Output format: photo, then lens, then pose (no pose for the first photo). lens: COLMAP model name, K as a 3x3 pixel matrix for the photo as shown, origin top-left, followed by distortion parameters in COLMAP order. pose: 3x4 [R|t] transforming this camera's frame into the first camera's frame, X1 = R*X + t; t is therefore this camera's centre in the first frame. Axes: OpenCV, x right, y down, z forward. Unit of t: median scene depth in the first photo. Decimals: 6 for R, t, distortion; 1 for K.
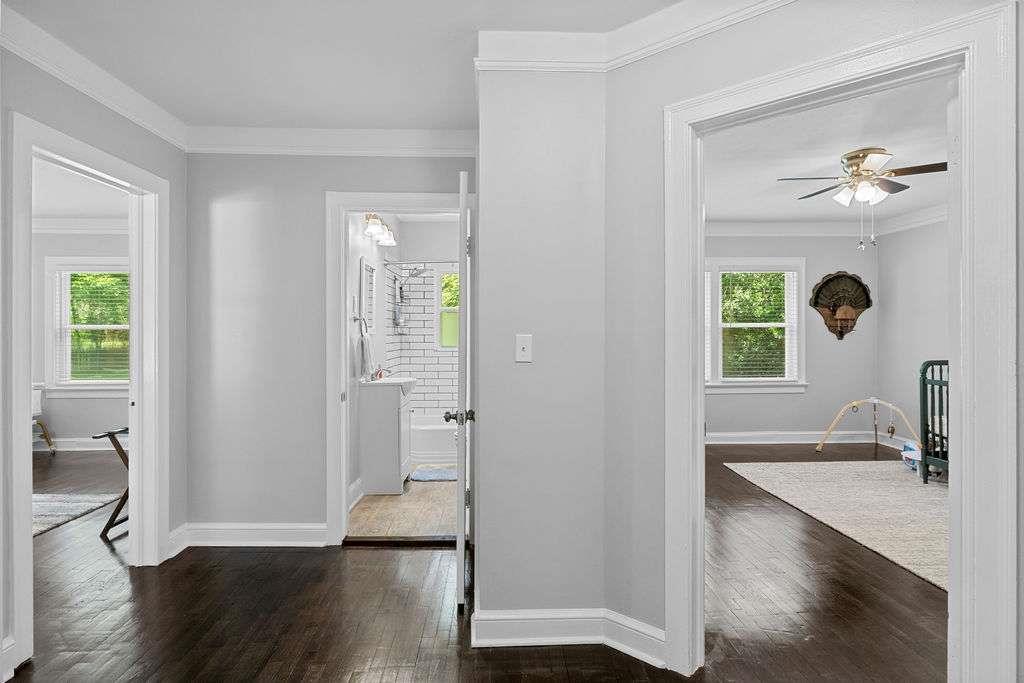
lens RADIAL K [[519.4, 0, 512.0], [0, 519.4, 341.5], [0, 0, 1]] dist [0.001500, 0.000282]
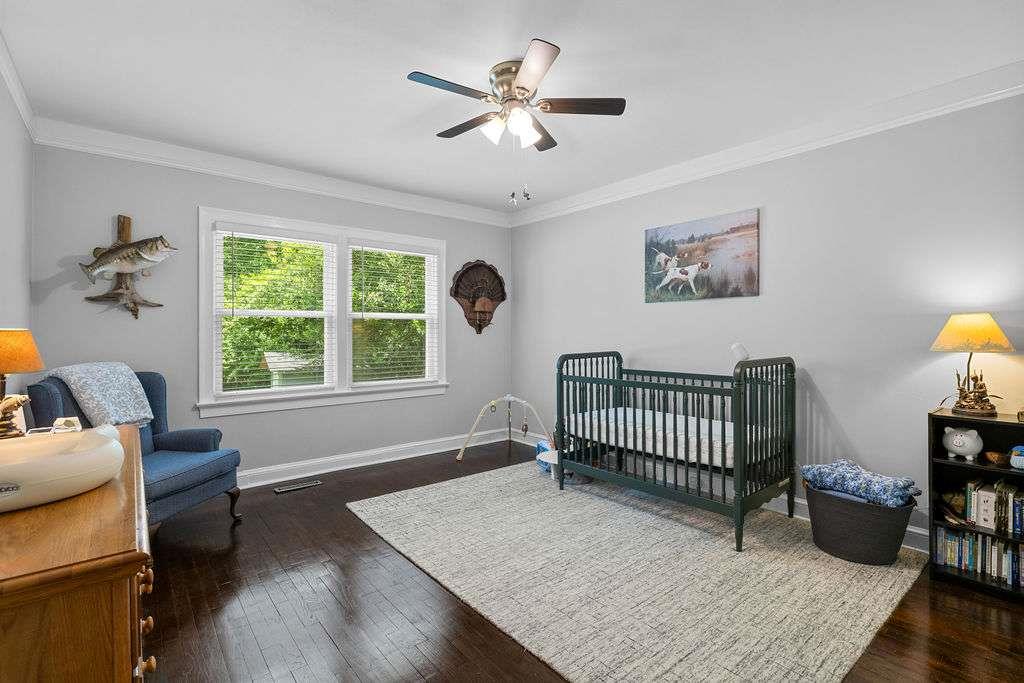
lens RADIAL K [[489.7, 0, 511.7], [0, 489.7, 334.6], [0, 0, 1]] dist [-0.013818, -0.000867]
pose [[0.798312, 0.003463, 0.602234, 0.155489], [0.003519, 0.999940, -0.010415, 0.007556], [-0.602234, 0.010434, 0.798251, 0.273767]]
